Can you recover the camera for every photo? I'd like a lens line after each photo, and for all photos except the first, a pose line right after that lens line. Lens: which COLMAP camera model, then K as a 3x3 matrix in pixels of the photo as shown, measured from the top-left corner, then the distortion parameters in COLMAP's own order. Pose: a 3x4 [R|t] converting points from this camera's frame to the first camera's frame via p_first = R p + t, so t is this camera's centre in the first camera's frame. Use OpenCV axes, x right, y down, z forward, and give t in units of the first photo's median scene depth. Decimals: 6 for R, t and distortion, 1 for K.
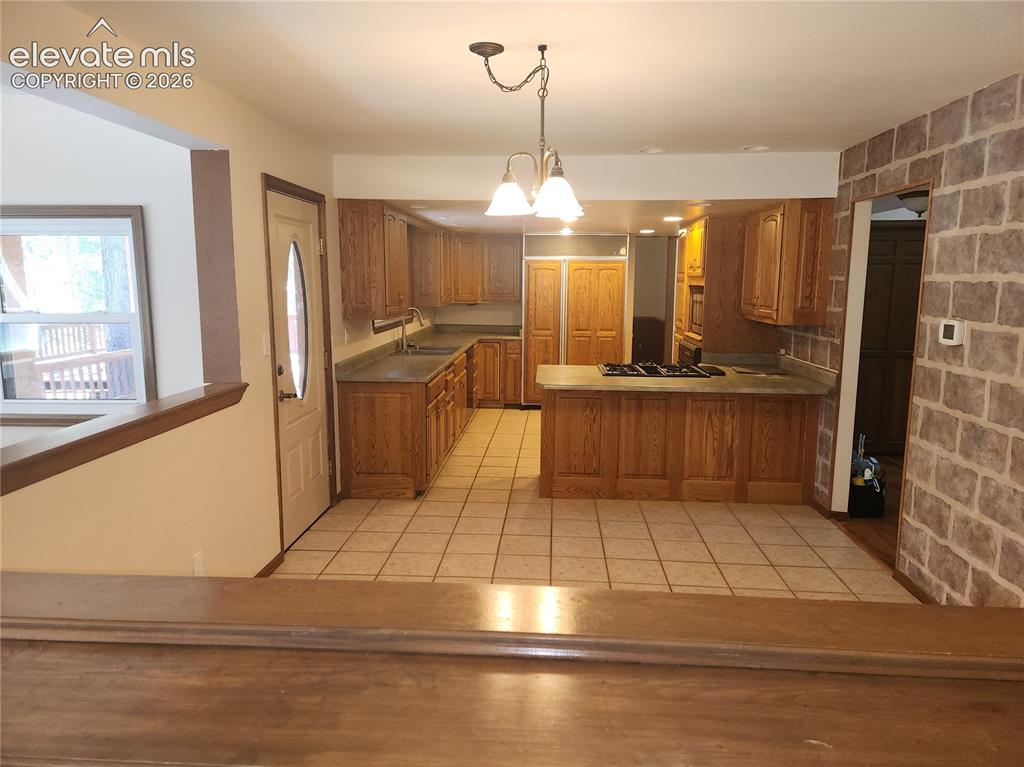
lens RADIAL K [[702.6, 0, 512.0], [0, 702.6, 383.5], [0, 0, 1]] dist [0.010934, -0.000411]
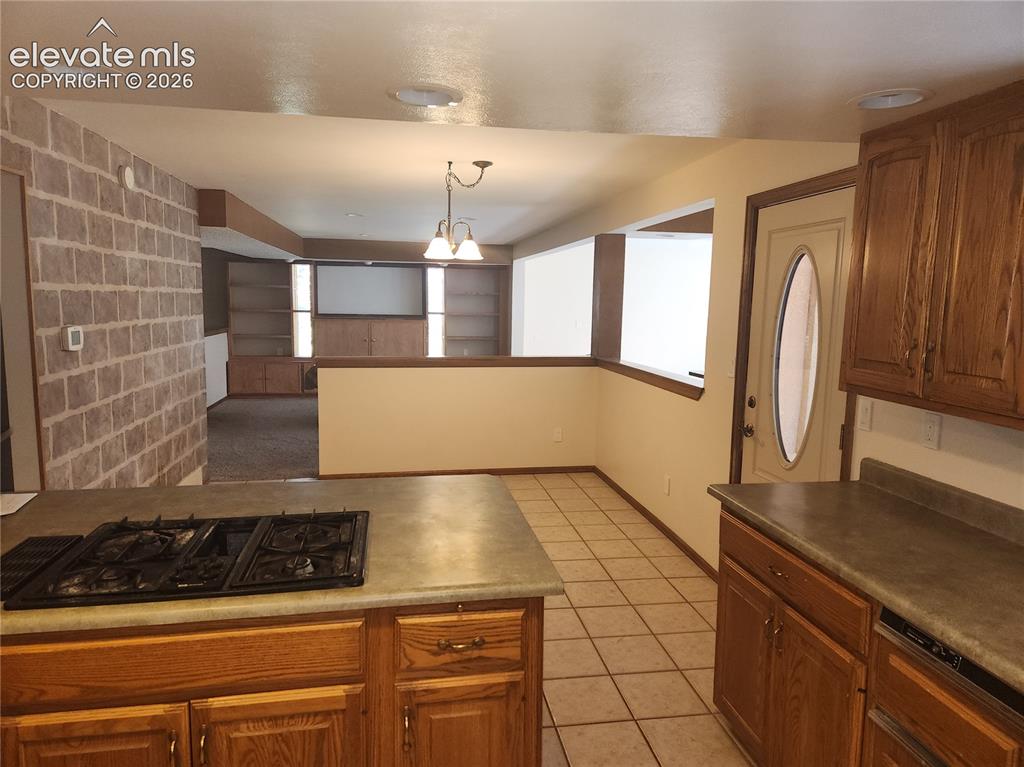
lens RADIAL K [[672.5, 0, 512.0], [0, 672.5, 383.5], [0, 0, 1]] dist [-0.000580, -0.002120]
pose [[-0.973010, 0.009344, -0.230575, 0.084596], [-0.054645, 0.961432, 0.269560, -0.123923], [0.224201, 0.274885, -0.934972, 0.829443]]
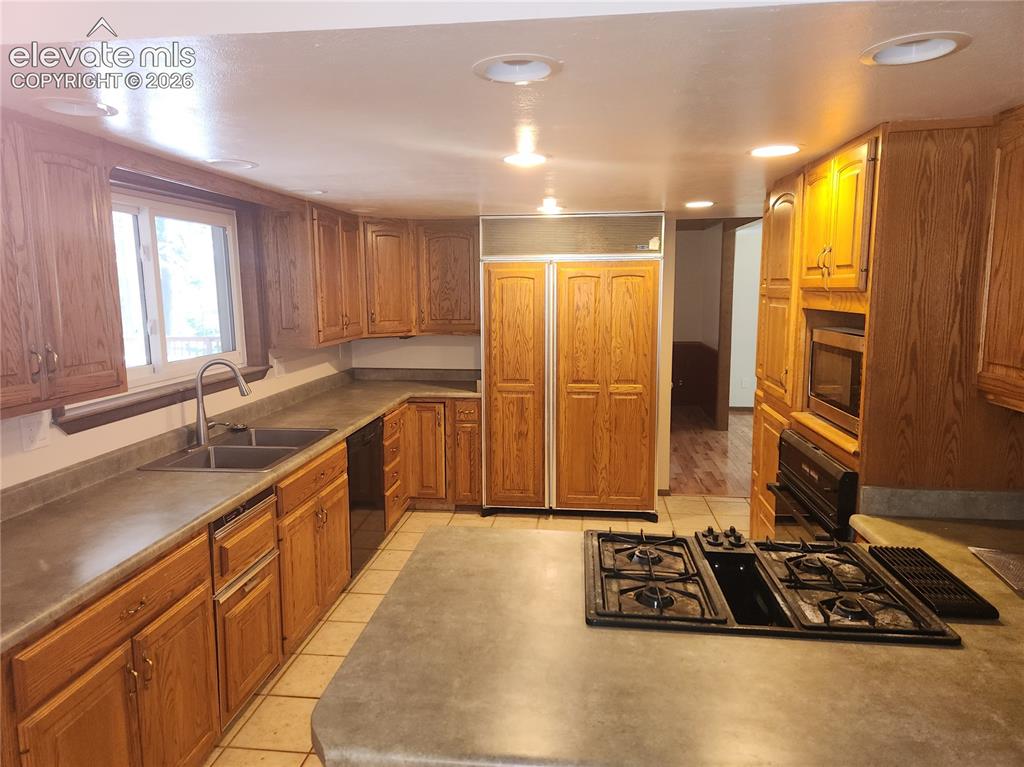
lens RADIAL K [[672.5, 0, 512.0], [0, 672.5, 383.5], [0, 0, 1]] dist [-0.000580, -0.002120]
pose [[0.998598, -0.005680, -0.052635, 0.071283], [0.005294, 0.999958, -0.007478, -0.072110], [0.052676, 0.007189, 0.998586, 0.452207]]
